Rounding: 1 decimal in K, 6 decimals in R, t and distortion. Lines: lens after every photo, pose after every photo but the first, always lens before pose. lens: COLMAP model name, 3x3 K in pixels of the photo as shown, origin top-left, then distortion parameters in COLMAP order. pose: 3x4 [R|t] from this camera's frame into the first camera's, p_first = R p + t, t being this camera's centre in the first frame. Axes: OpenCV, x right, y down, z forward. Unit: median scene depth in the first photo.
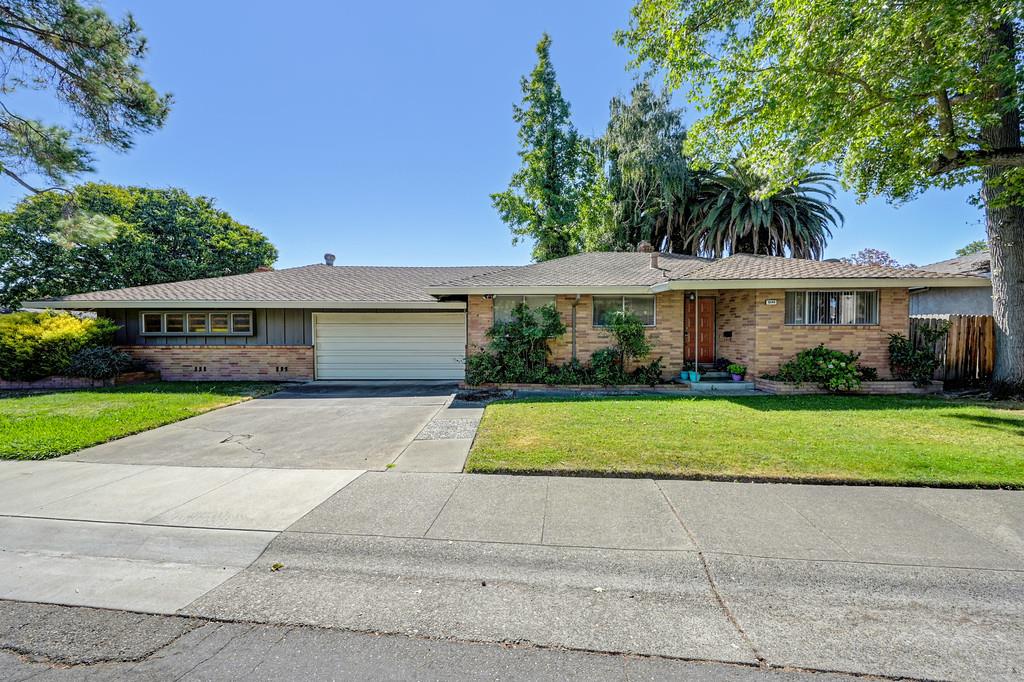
lens RADIAL K [[406.8, 0, 511.3], [0, 406.8, 345.4], [0, 0, 1]] dist [-0.001850, 0.000064]
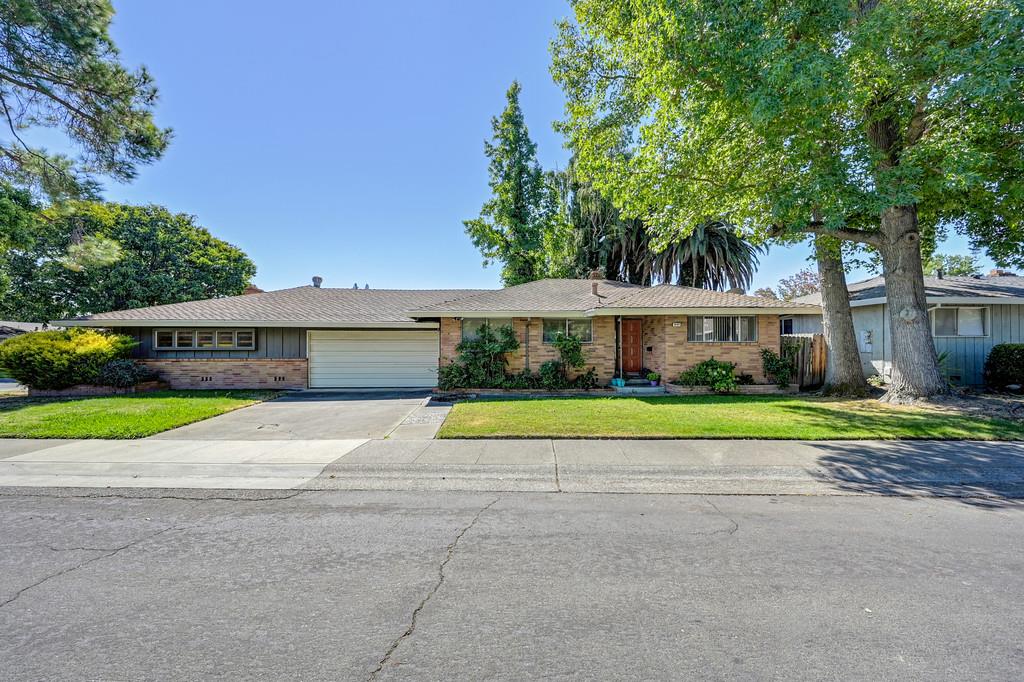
lens RADIAL K [[406.8, 0, 515.1], [0, 406.8, 333.8], [0, 0, 1]] dist [-0.001850, 0.000064]
pose [[0.997577, 0.002594, 0.069518, 0.031660], [0.001592, 0.998191, -0.060103, 0.000928], [-0.069548, 0.060068, 0.995768, -0.234706]]
